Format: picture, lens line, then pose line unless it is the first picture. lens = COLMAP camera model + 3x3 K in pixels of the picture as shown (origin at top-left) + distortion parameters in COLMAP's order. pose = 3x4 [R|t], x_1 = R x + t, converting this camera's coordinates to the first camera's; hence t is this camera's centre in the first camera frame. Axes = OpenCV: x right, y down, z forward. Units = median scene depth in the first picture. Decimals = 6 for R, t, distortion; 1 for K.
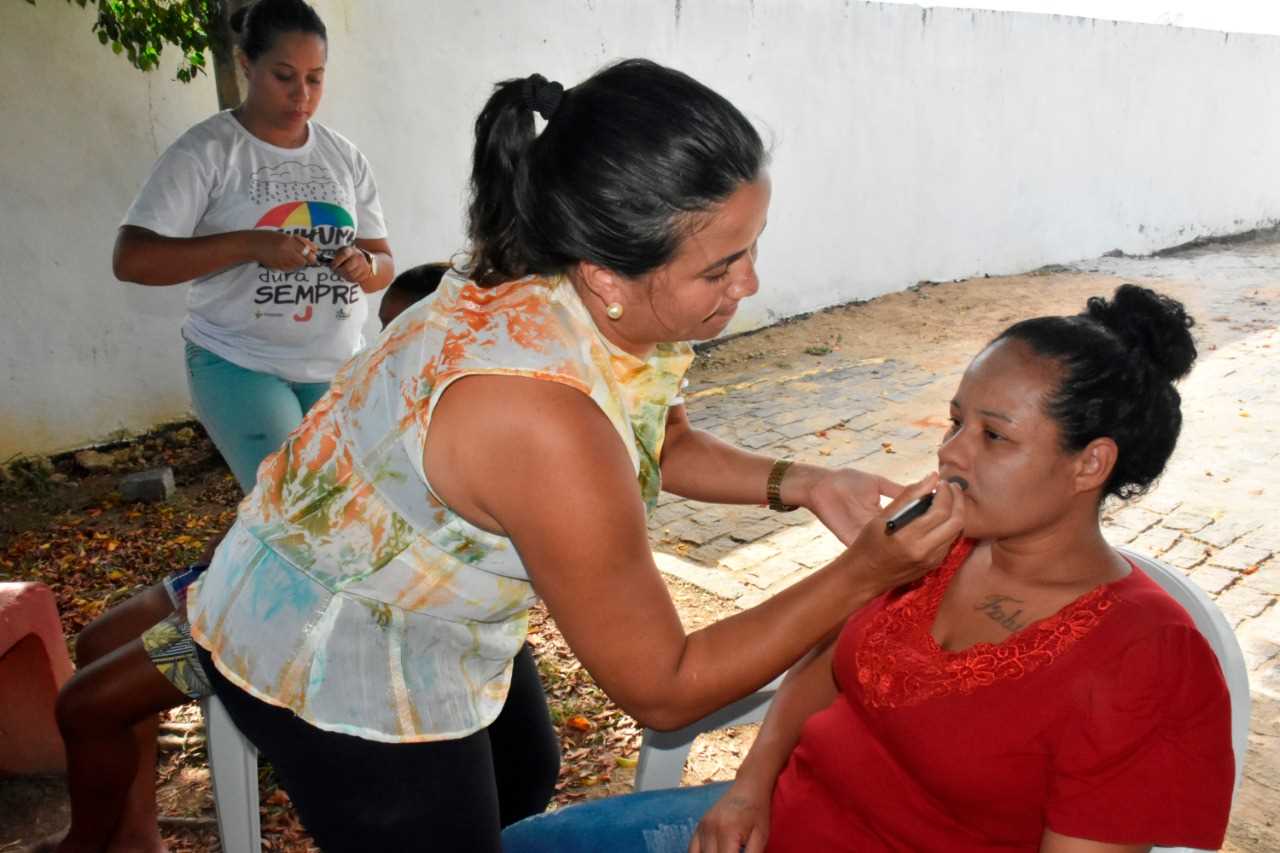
lens RADIAL K [[980.7, 0, 640.0], [0, 980.7, 426.5], [0, 0, 1]] dist [-0.022839, 0.006272]
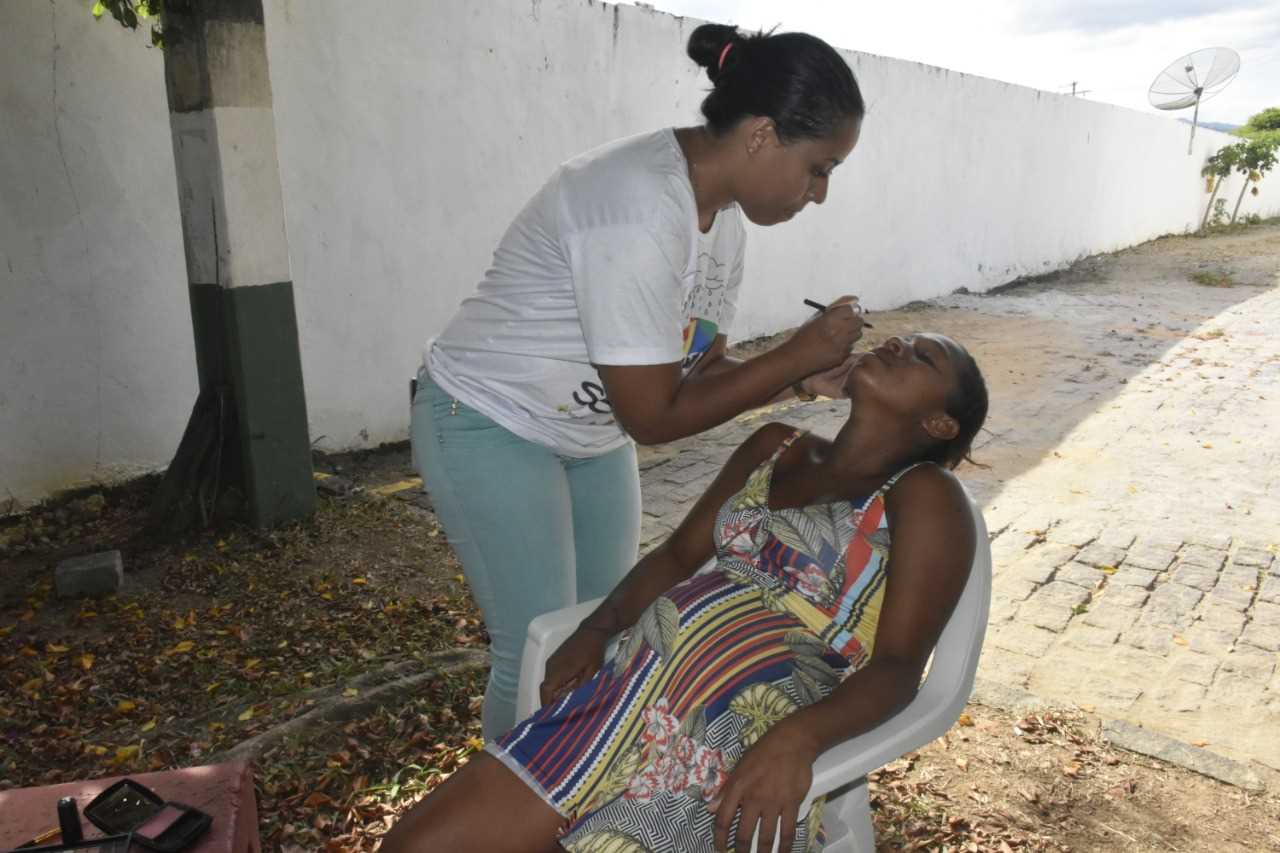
lens RADIAL K [[980.7, 0, 640.0], [0, 980.7, 426.5], [0, 0, 1]] dist [-0.022839, 0.006272]
pose [[0.972538, -0.019666, 0.231911, -0.164469], [0.027299, 0.999185, -0.029750, -0.014204], [-0.231136, 0.035264, 0.972282, 0.090337]]
